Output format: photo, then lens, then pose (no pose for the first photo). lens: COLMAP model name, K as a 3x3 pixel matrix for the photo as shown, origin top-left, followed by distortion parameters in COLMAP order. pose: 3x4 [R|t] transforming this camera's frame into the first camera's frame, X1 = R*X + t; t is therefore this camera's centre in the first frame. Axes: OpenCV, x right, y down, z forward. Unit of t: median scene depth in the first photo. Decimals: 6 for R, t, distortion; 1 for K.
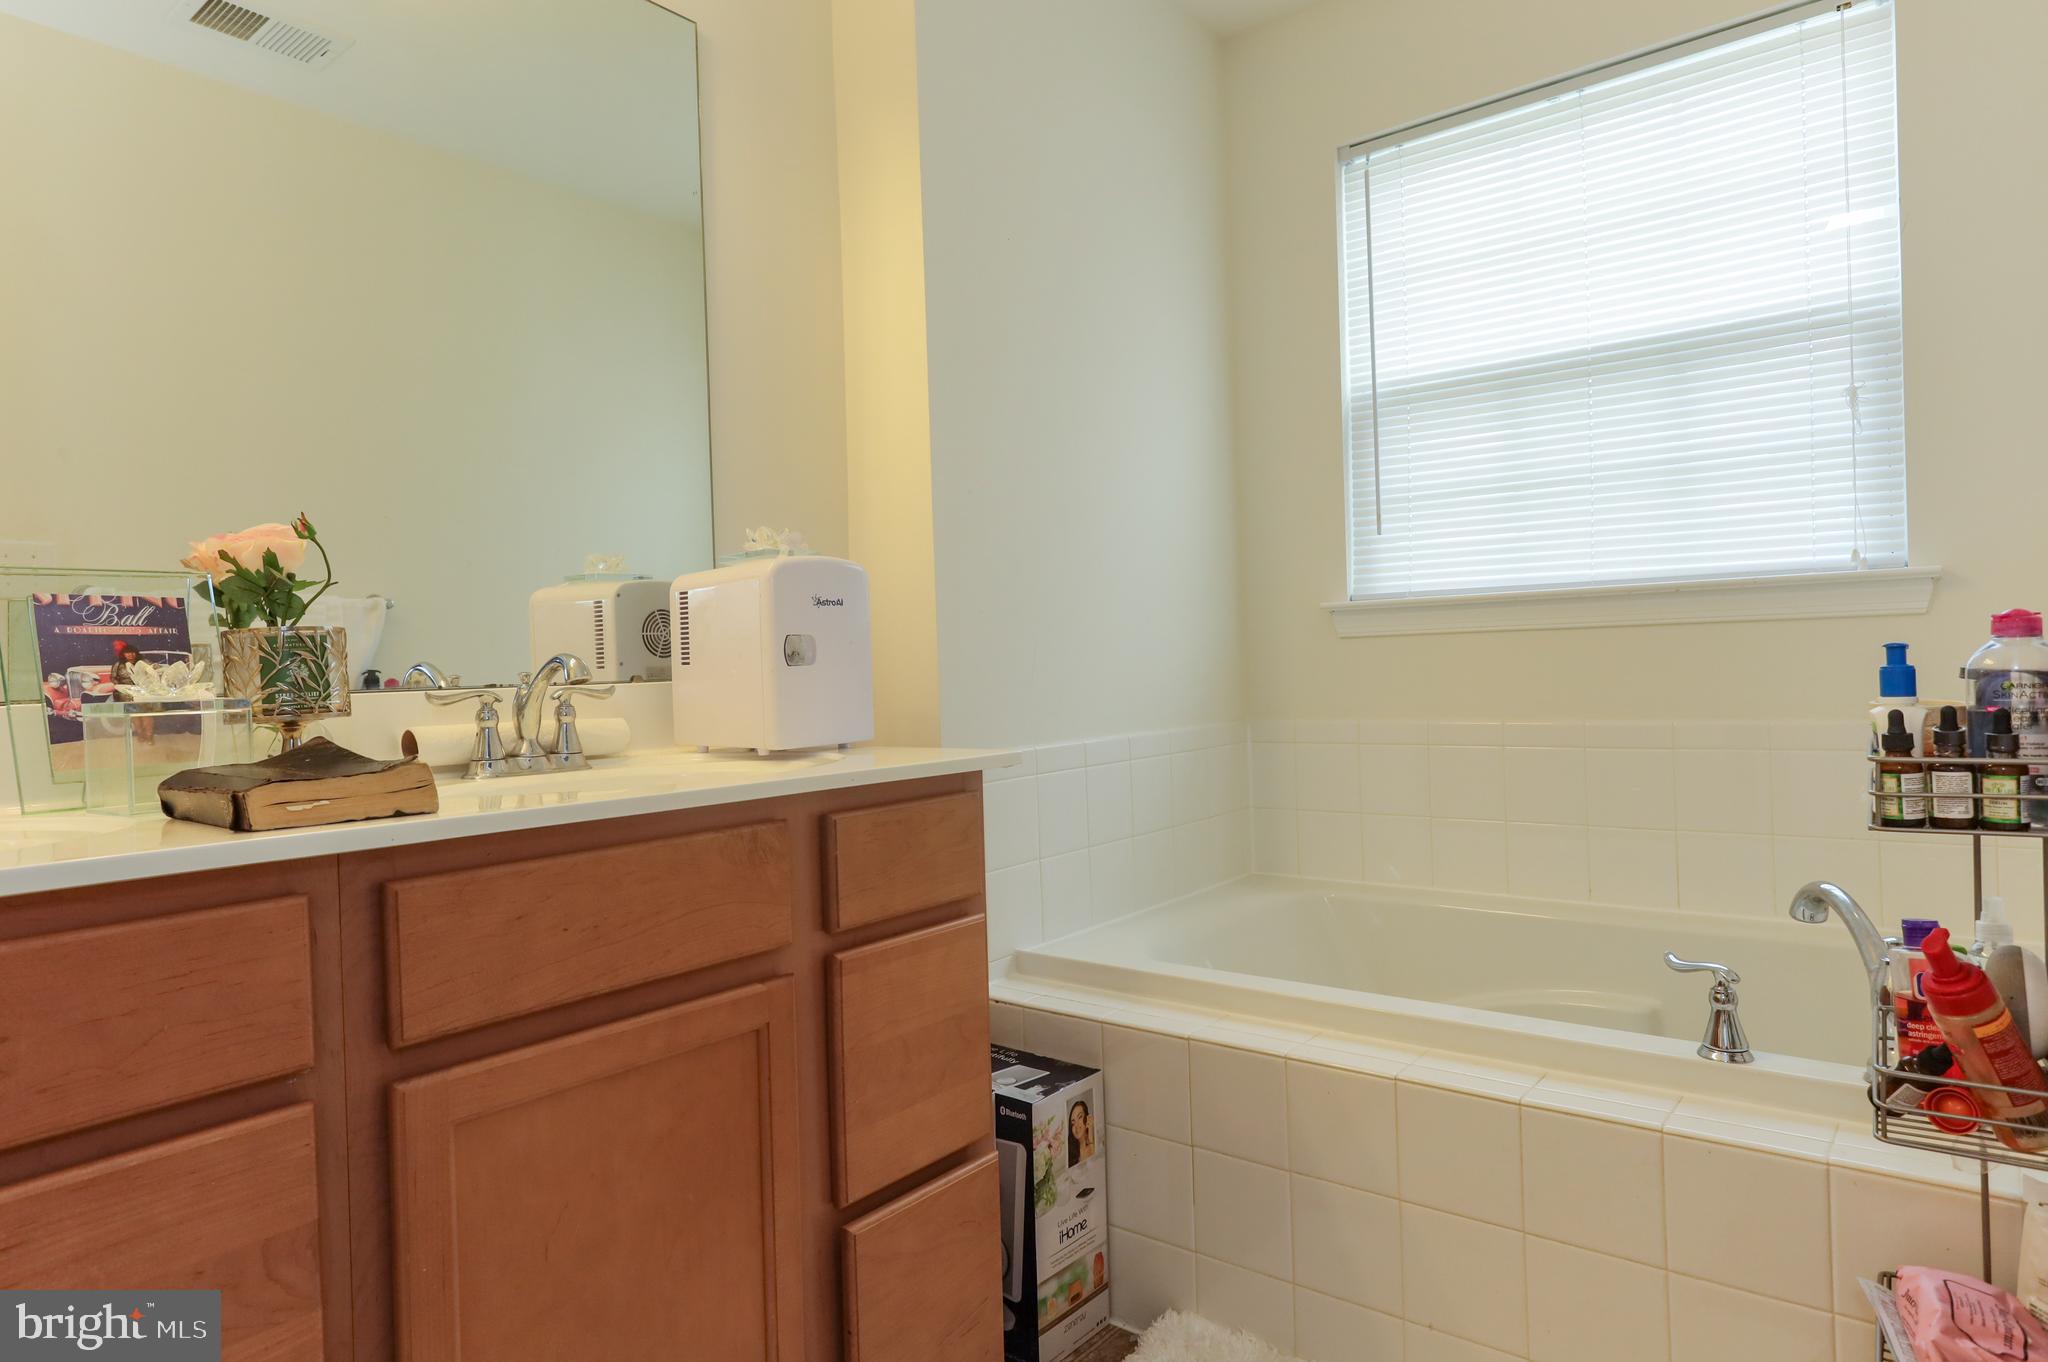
lens RADIAL K [[1200.6, 0, 1024.0], [0, 1200.6, 681.0], [0, 0, 1]] dist [0.000660, 0.000098]
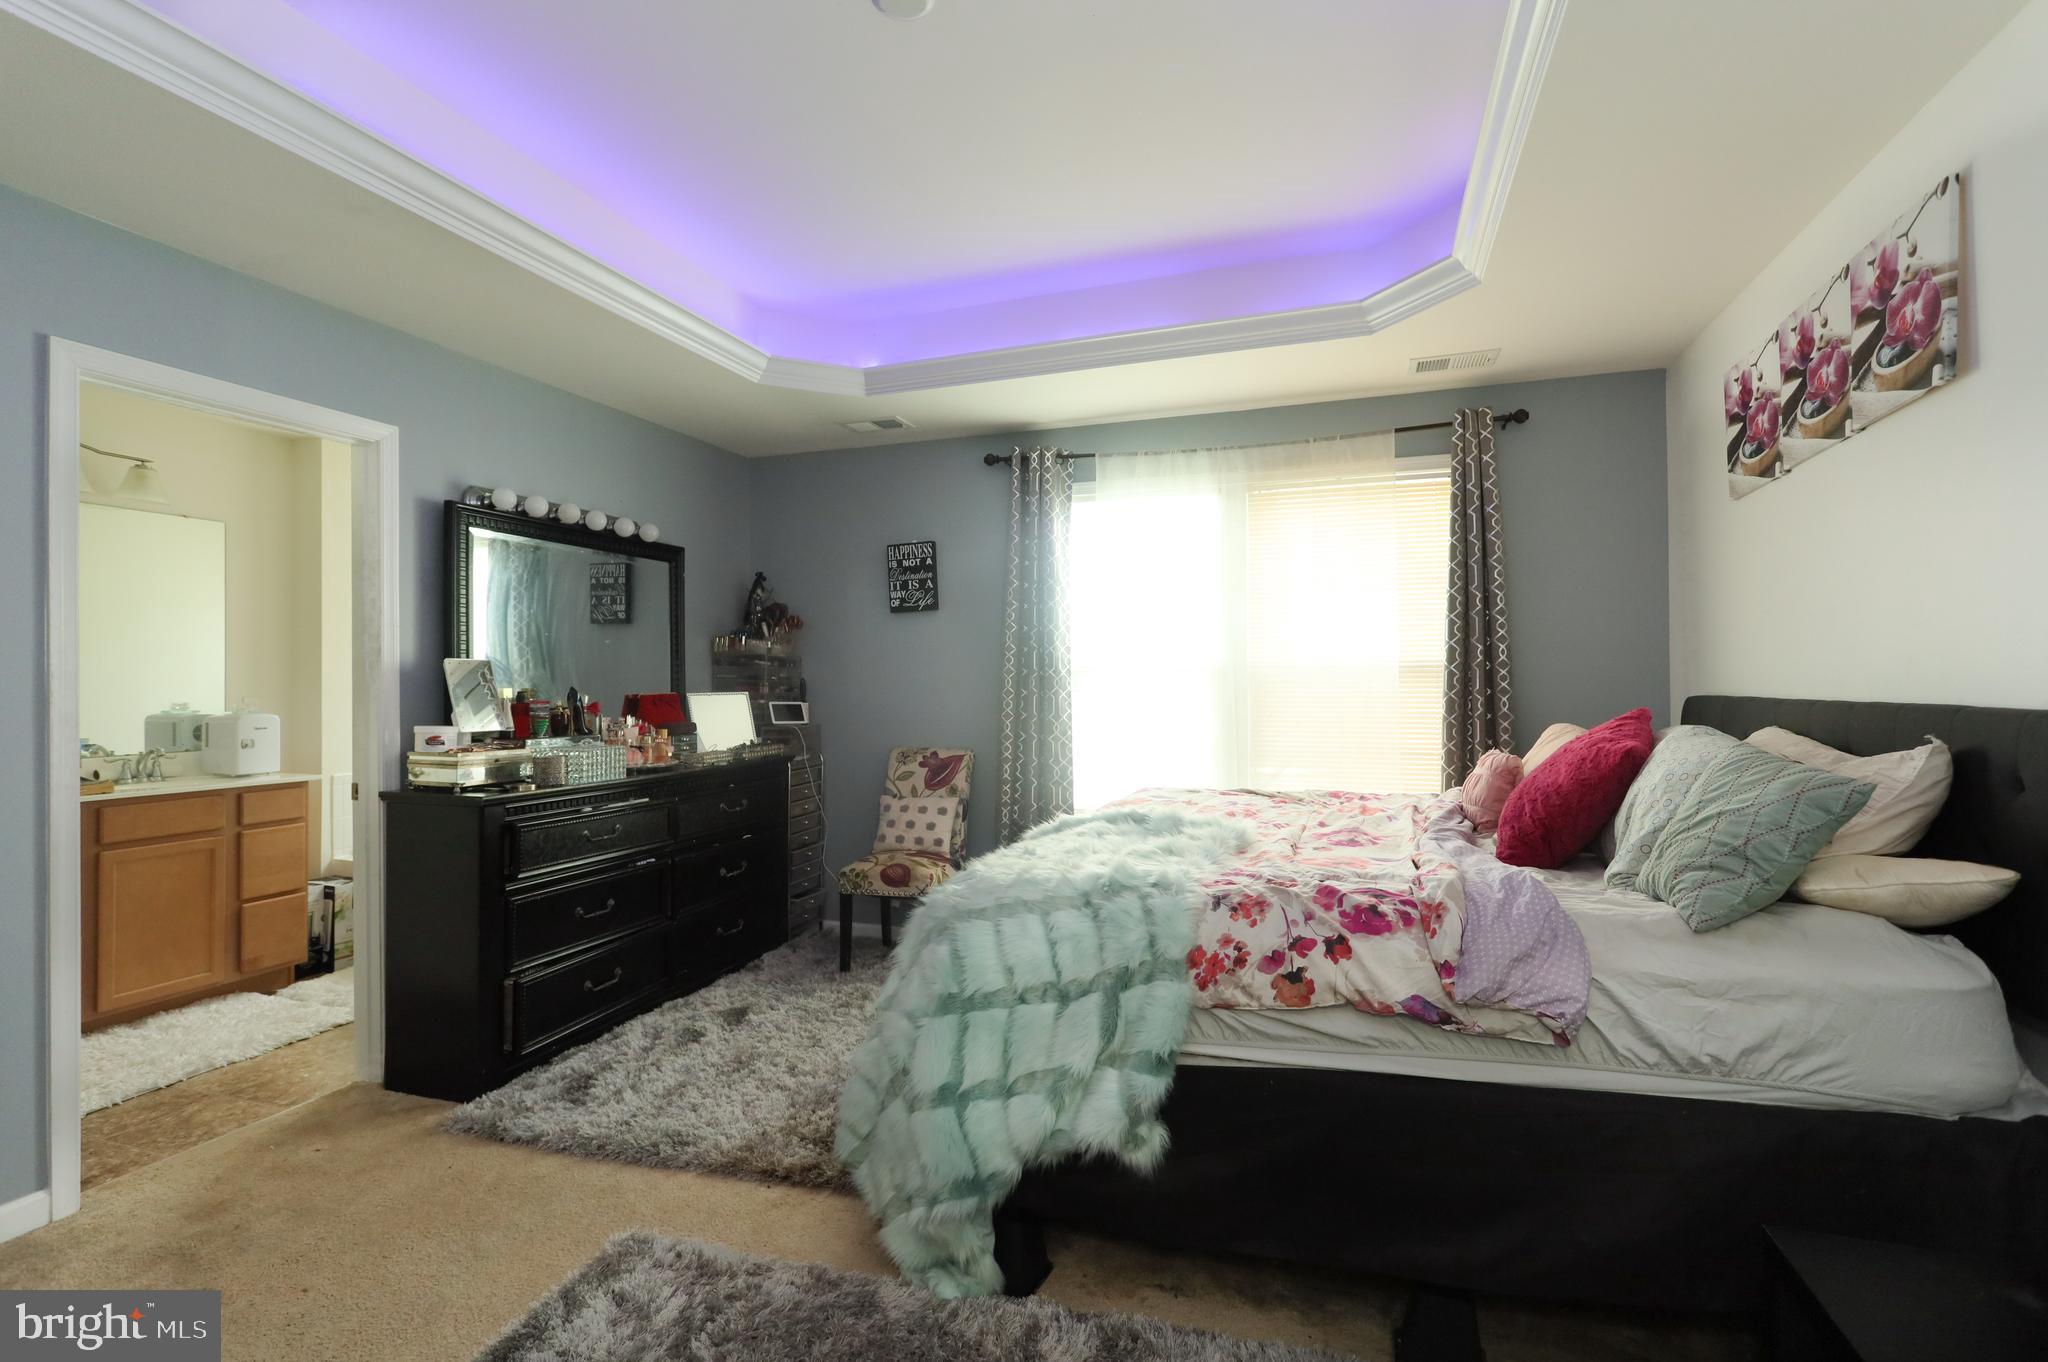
lens RADIAL K [[971.5, 0, 1024.0], [0, 971.5, 681.0], [0, 0, 1]] dist [0.000193, 0.000276]
pose [[0.942627, 0.029075, 0.332581, 1.098770], [-0.022508, 0.999468, -0.023583, -0.218942], [-0.333089, 0.014744, 0.942780, -2.618097]]
